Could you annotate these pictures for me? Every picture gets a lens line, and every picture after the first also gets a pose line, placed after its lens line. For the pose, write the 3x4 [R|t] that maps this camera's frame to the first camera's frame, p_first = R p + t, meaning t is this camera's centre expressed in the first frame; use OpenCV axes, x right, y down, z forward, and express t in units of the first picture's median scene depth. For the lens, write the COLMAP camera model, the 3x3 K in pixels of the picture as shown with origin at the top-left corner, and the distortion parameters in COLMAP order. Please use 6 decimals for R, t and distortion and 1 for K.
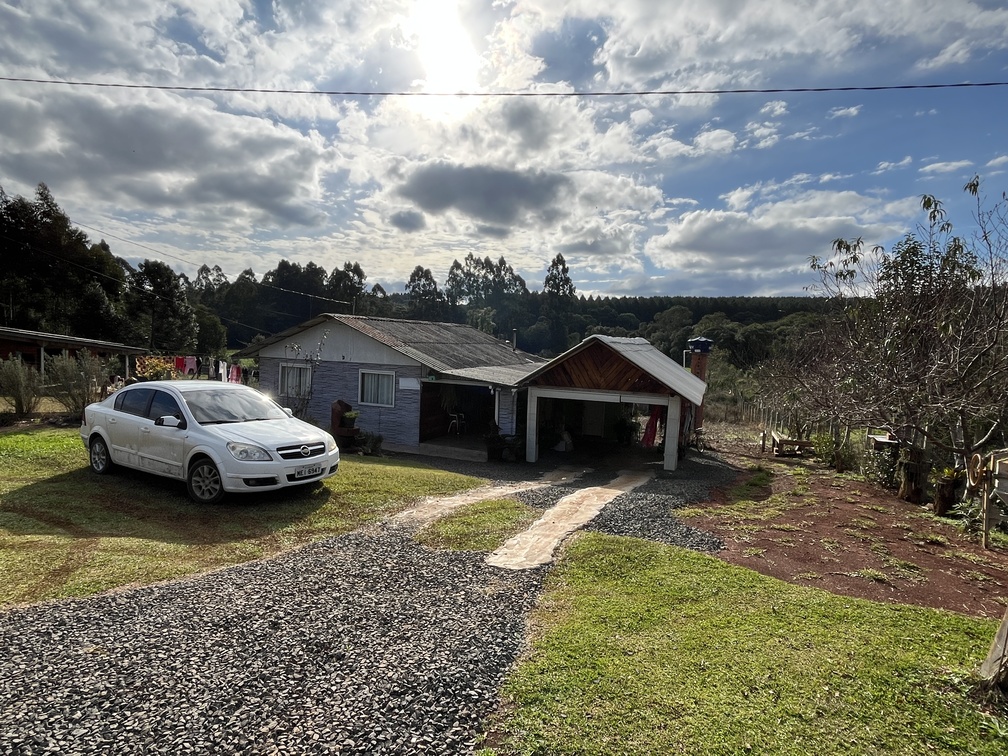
lens RADIAL K [[651.8, 0, 507.4], [0, 651.8, 381.9], [0, 0, 1]] dist [-0.010564, 0.008726]
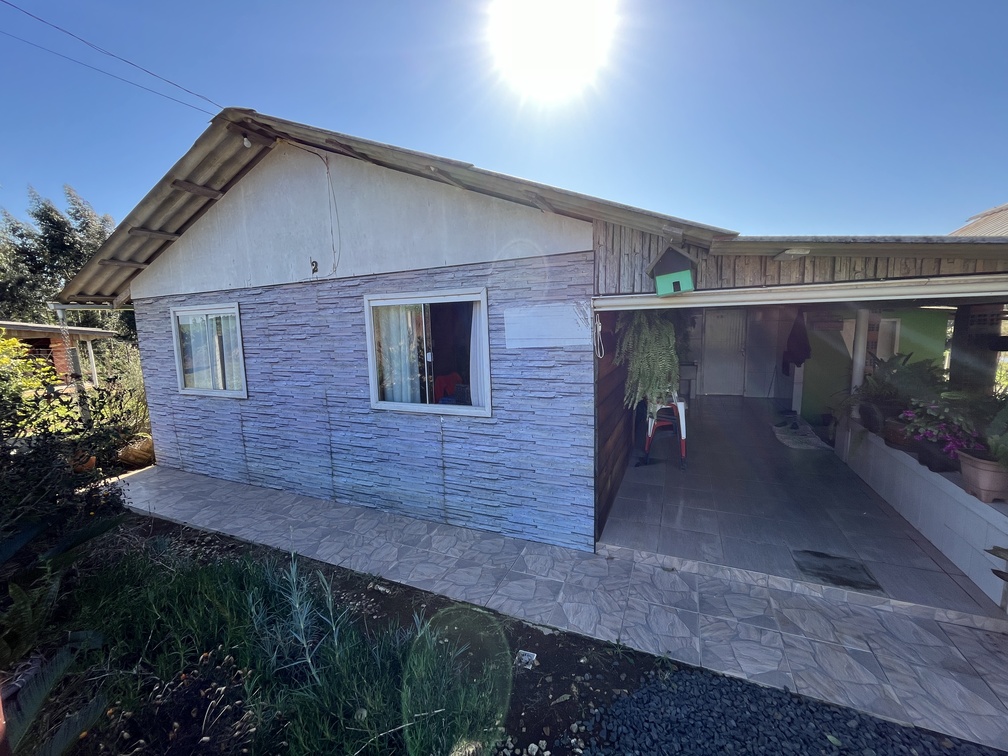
lens RADIAL K [[409.2, 0, 507.0], [0, 409.2, 377.0], [0, 0, 1]] dist [-0.000676, -0.000240]
pose [[0.997726, -0.065830, 0.014450, -0.052025], [0.065055, 0.996688, 0.048788, 0.004418], [-0.017614, -0.047737, 0.998705, 0.253701]]
